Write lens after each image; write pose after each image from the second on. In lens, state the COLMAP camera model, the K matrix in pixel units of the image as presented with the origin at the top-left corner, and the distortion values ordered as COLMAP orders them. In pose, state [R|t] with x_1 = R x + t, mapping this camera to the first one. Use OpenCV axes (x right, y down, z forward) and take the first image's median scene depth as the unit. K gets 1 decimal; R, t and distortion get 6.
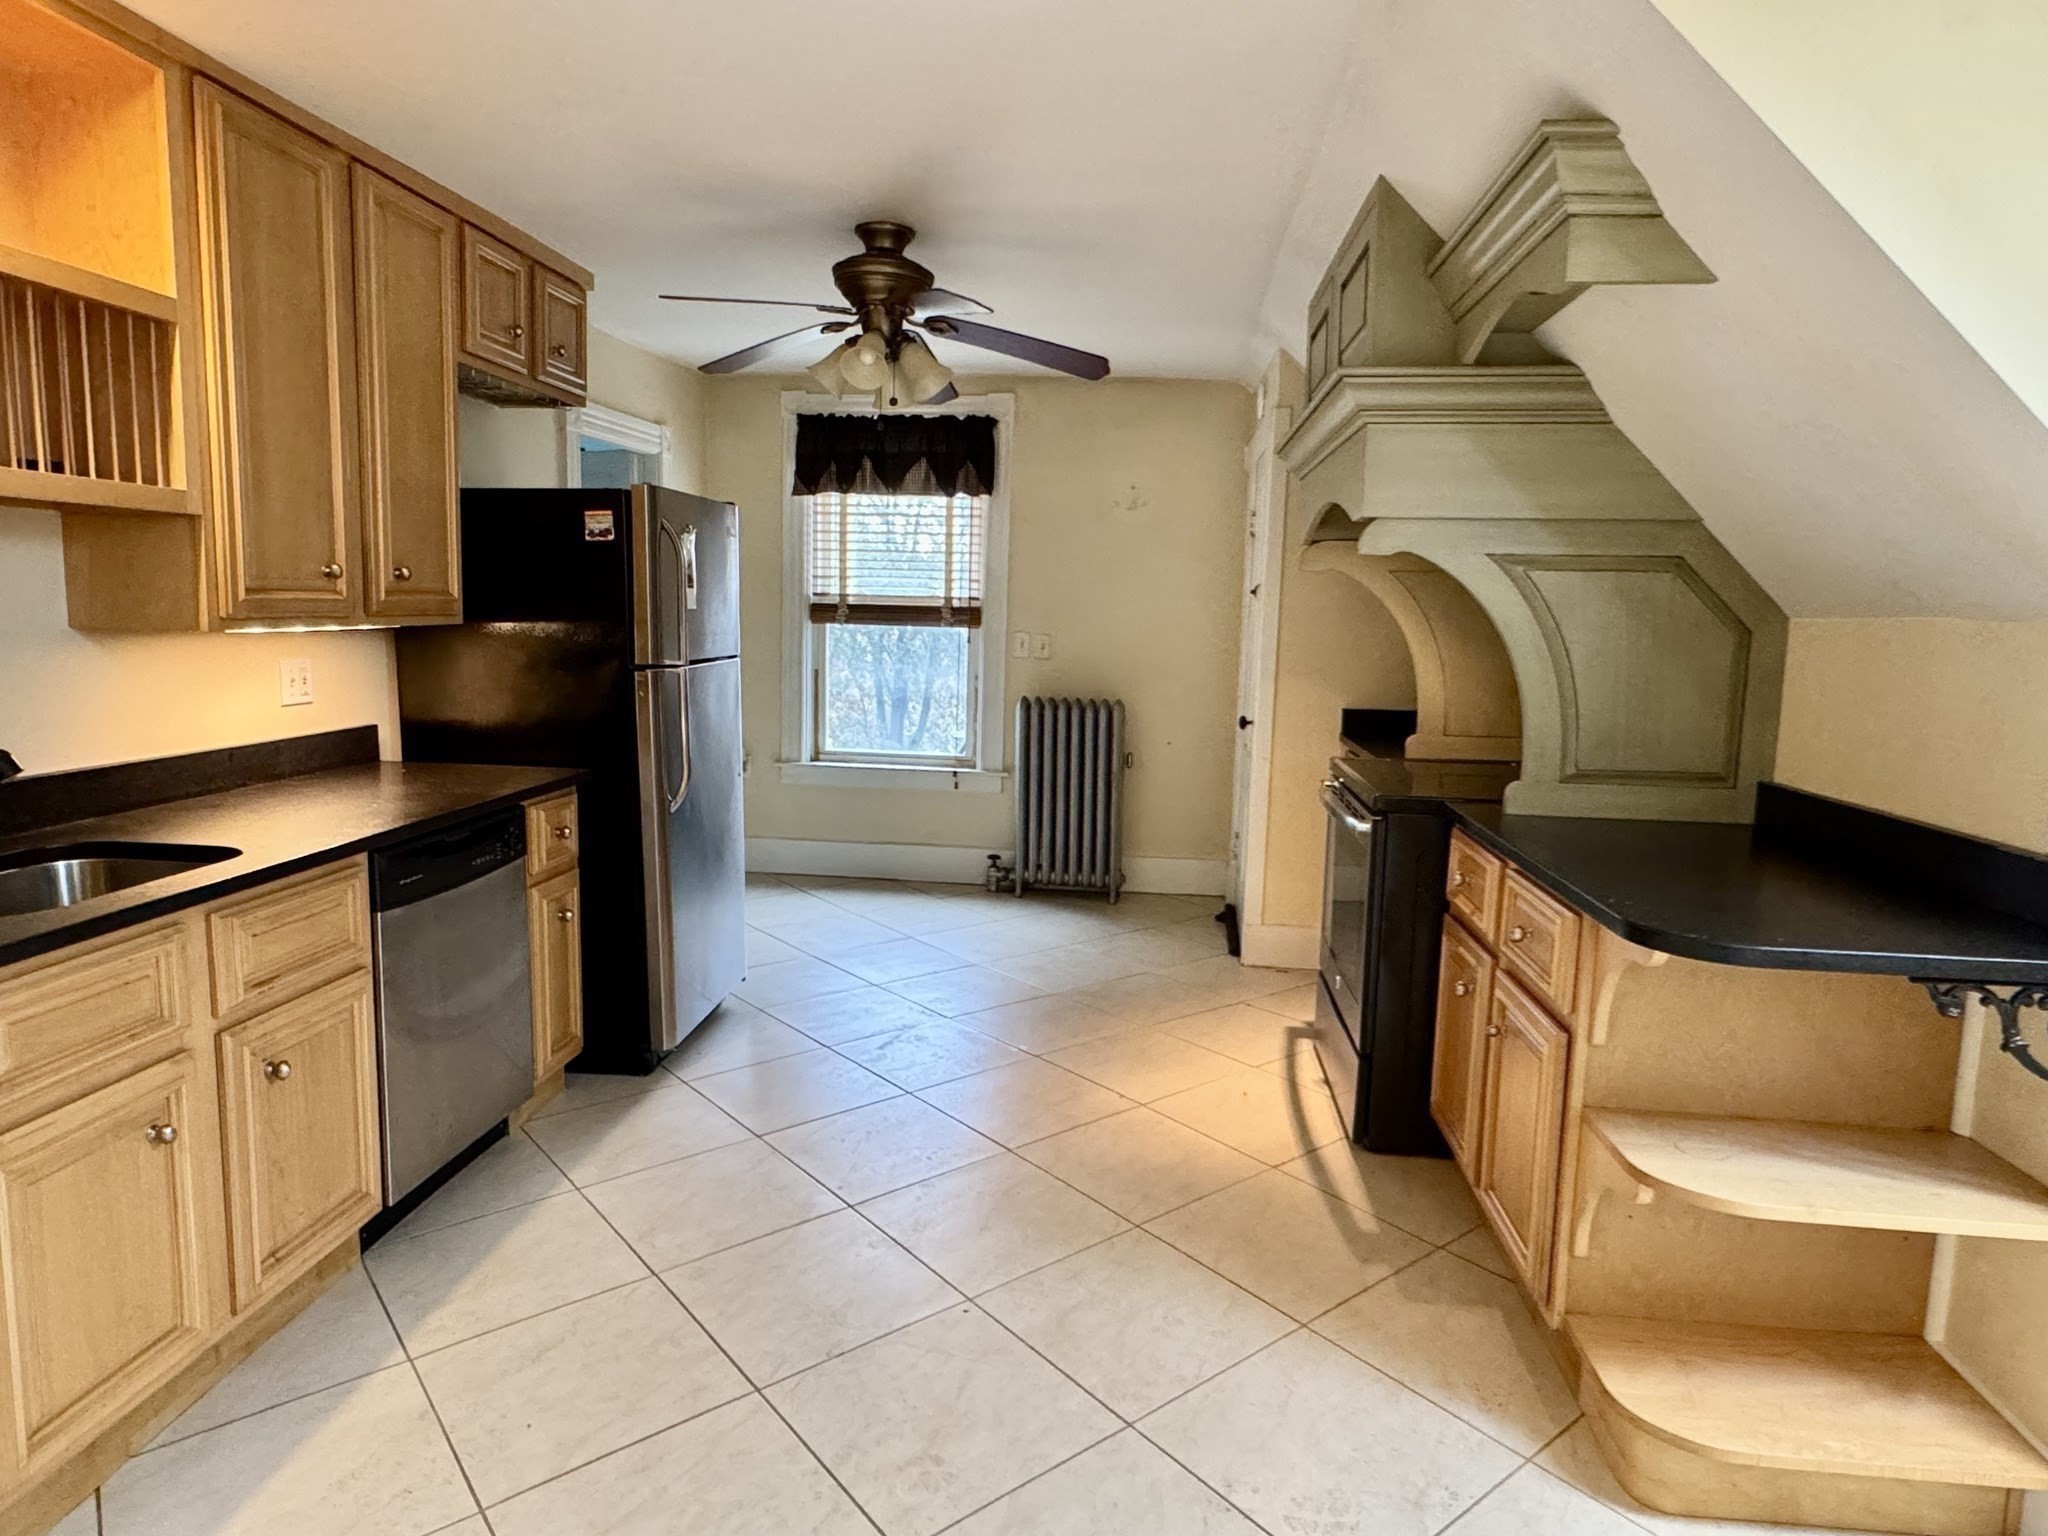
lens RADIAL K [[1222.4, 0, 1012.0], [0, 1222.4, 763.1], [0, 0, 1]] dist [-0.010688, 0.000963]
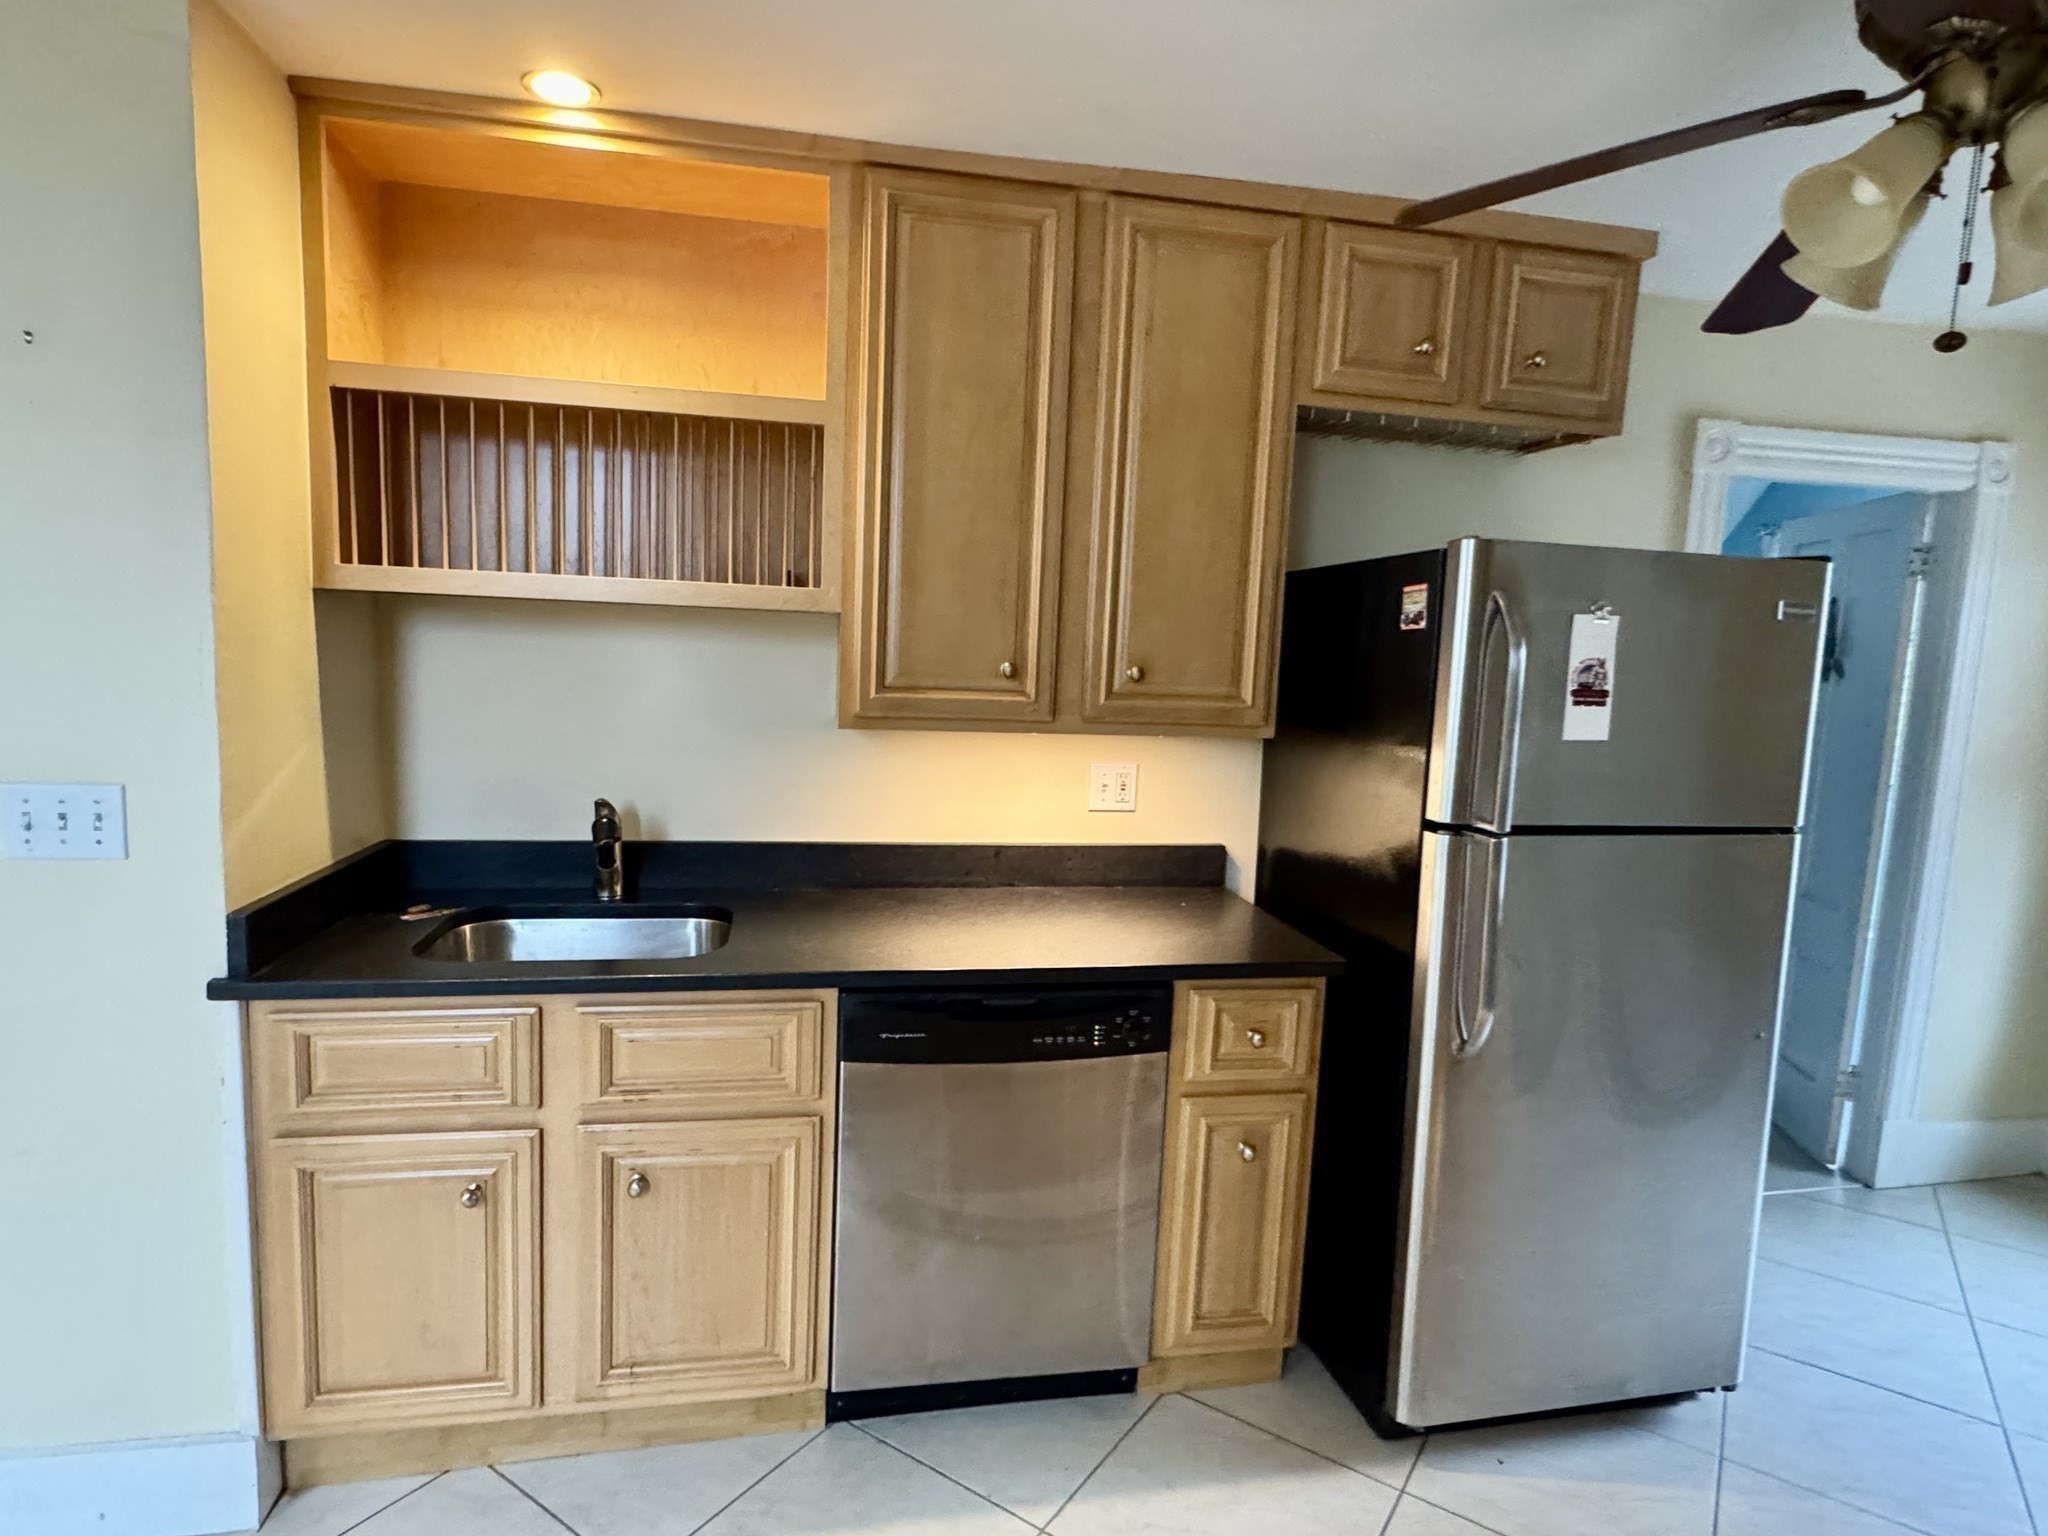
lens RADIAL K [[1075.8, 0, 1024.7], [0, 1075.8, 774.5], [0, 0, 1]] dist [-0.007611, 0.005538]
pose [[0.292300, 0.100415, -0.951040, 0.160120], [-0.156645, 0.986068, 0.055969, -0.100437], [0.943410, 0.132616, 0.303957, 0.610719]]
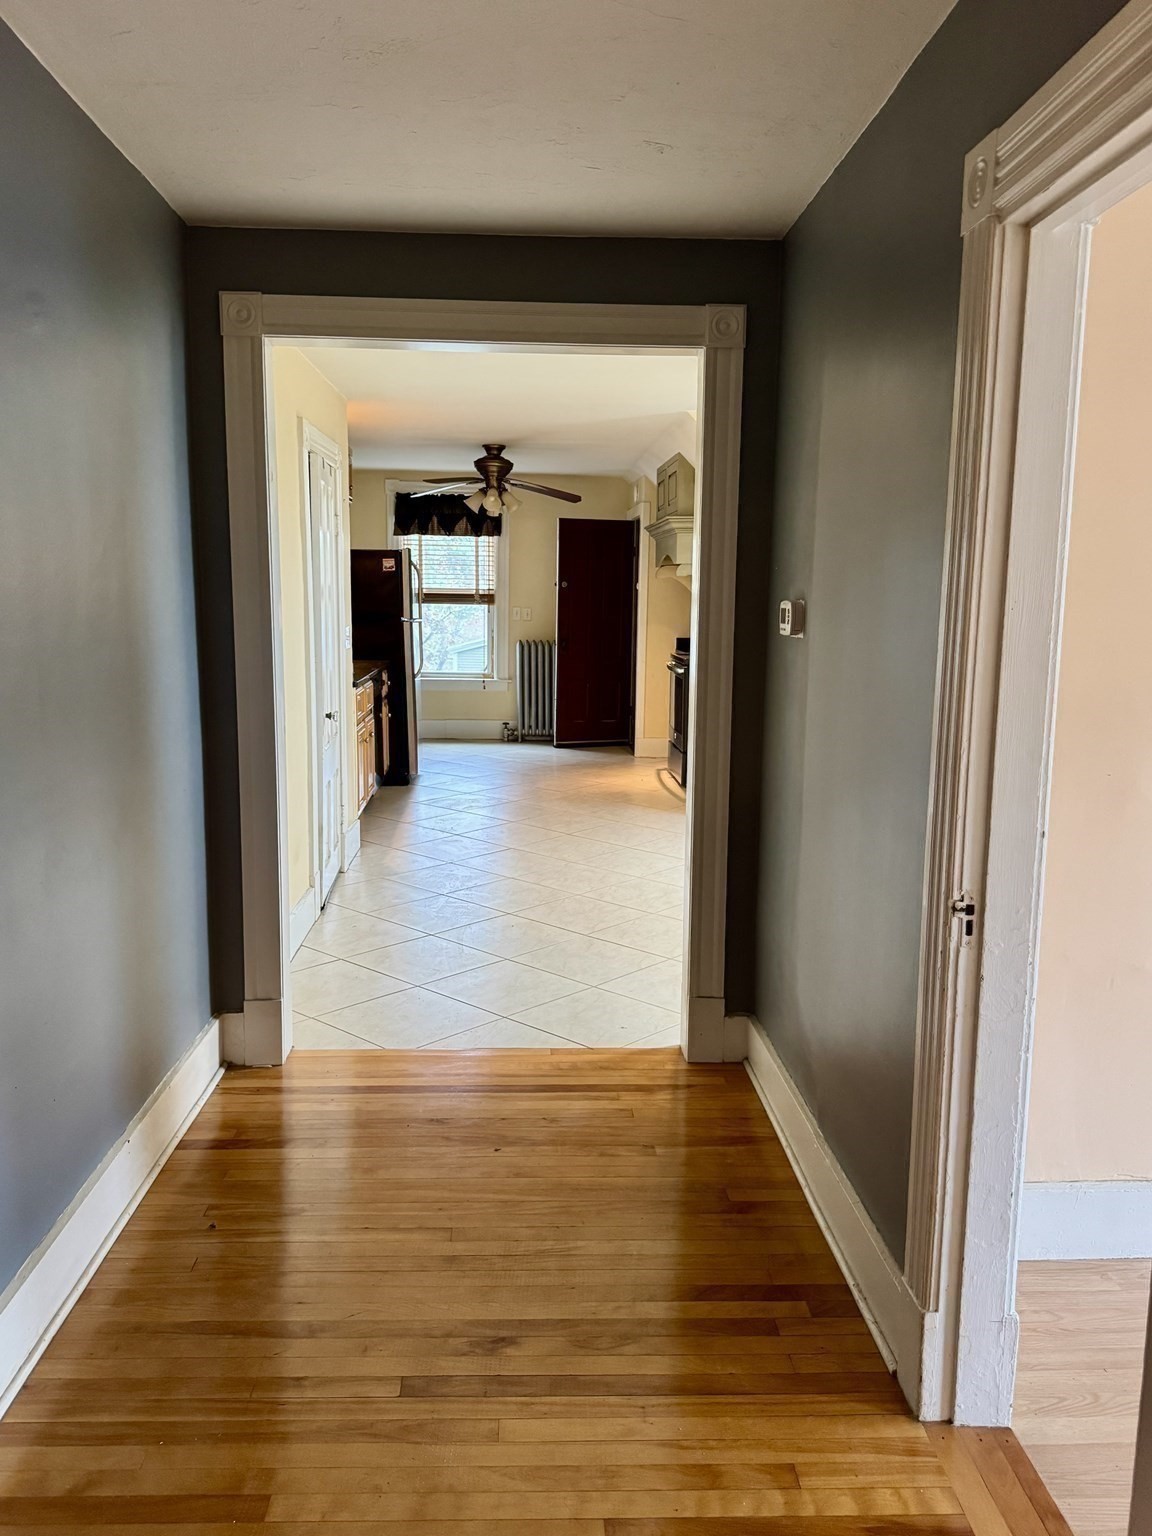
lens RADIAL K [[1203.1, 0, 581.1], [0, 1203.1, 771.8], [0, 0, 1]] dist [0.012845, 0.000592]
pose [[0.985604, -0.033822, 0.165655, -0.360063], [0.029805, 0.999200, 0.026678, 0.176590], [-0.166425, -0.021356, 0.985823, -1.501431]]
